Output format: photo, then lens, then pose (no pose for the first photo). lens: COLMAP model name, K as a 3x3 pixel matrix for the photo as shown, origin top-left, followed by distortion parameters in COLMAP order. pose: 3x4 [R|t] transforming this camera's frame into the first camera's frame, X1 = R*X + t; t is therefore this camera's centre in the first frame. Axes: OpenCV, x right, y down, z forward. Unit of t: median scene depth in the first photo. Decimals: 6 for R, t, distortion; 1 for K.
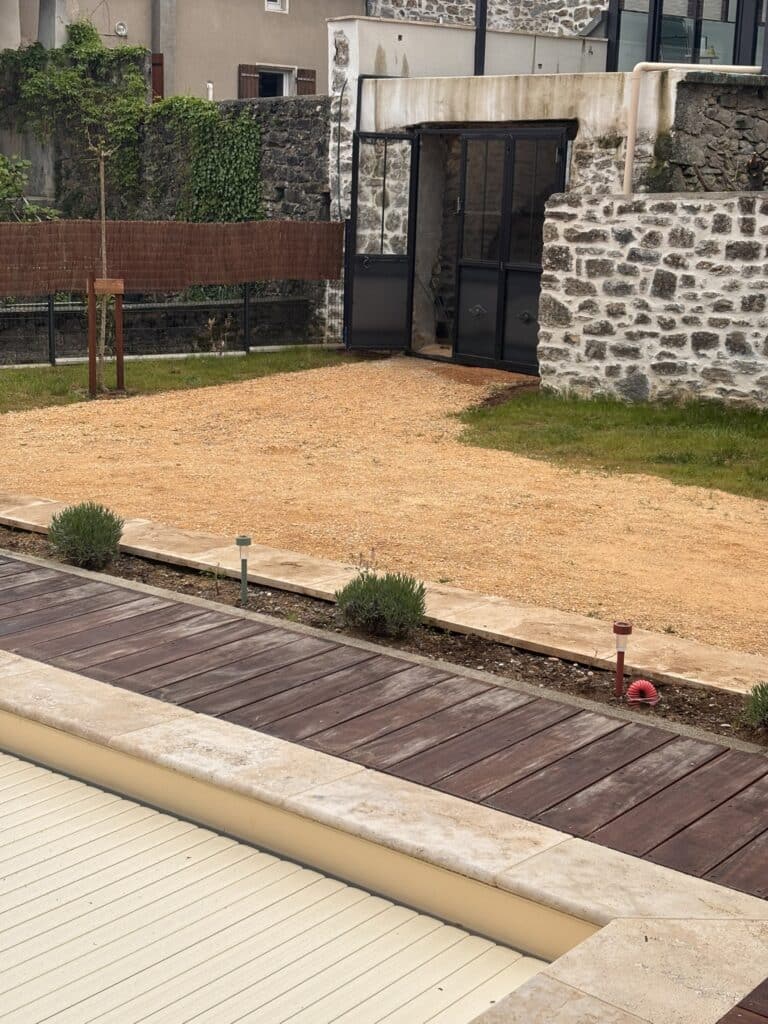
lens RADIAL K [[1549.3, 0, 384.0], [0, 1549.3, 512.6], [0, 0, 1]] dist [0.015829, 0.000000]
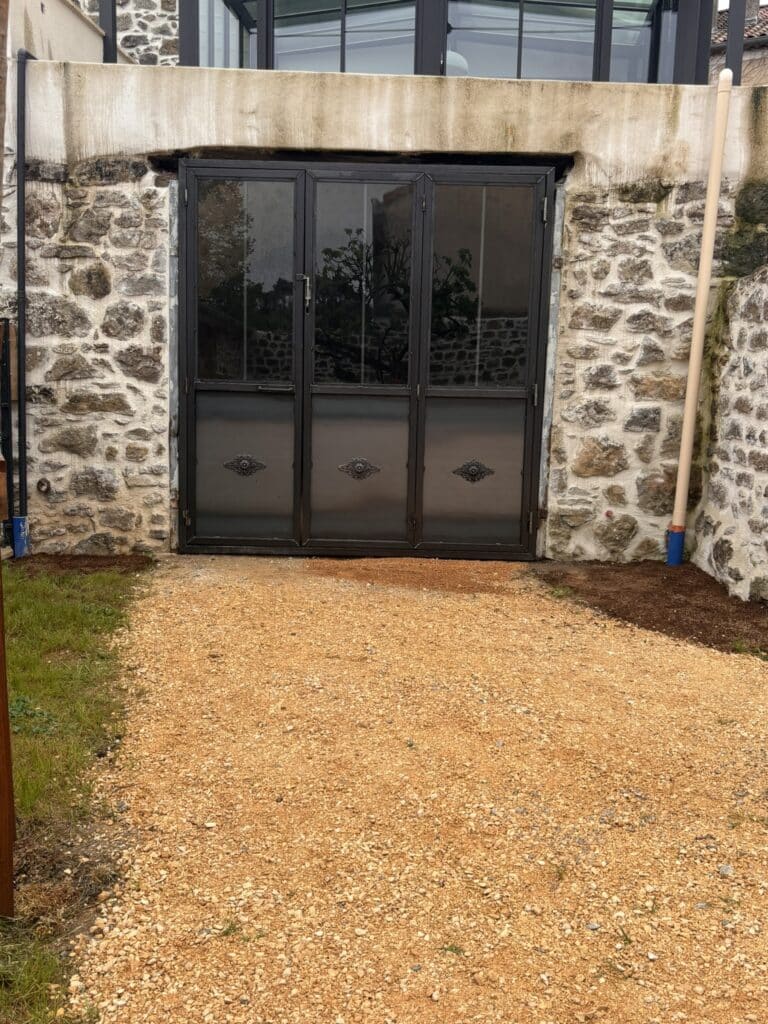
lens RADIAL K [[1043.0, 0, 383.5], [0, 1043.0, 510.7], [0, 0, 1]] dist [-0.017513, 0.000000]
pose [[0.638831, -0.121672, 0.759665, -0.260941], [0.153623, 0.987704, 0.029009, -0.132513], [-0.753854, 0.098170, 0.649667, 0.785683]]
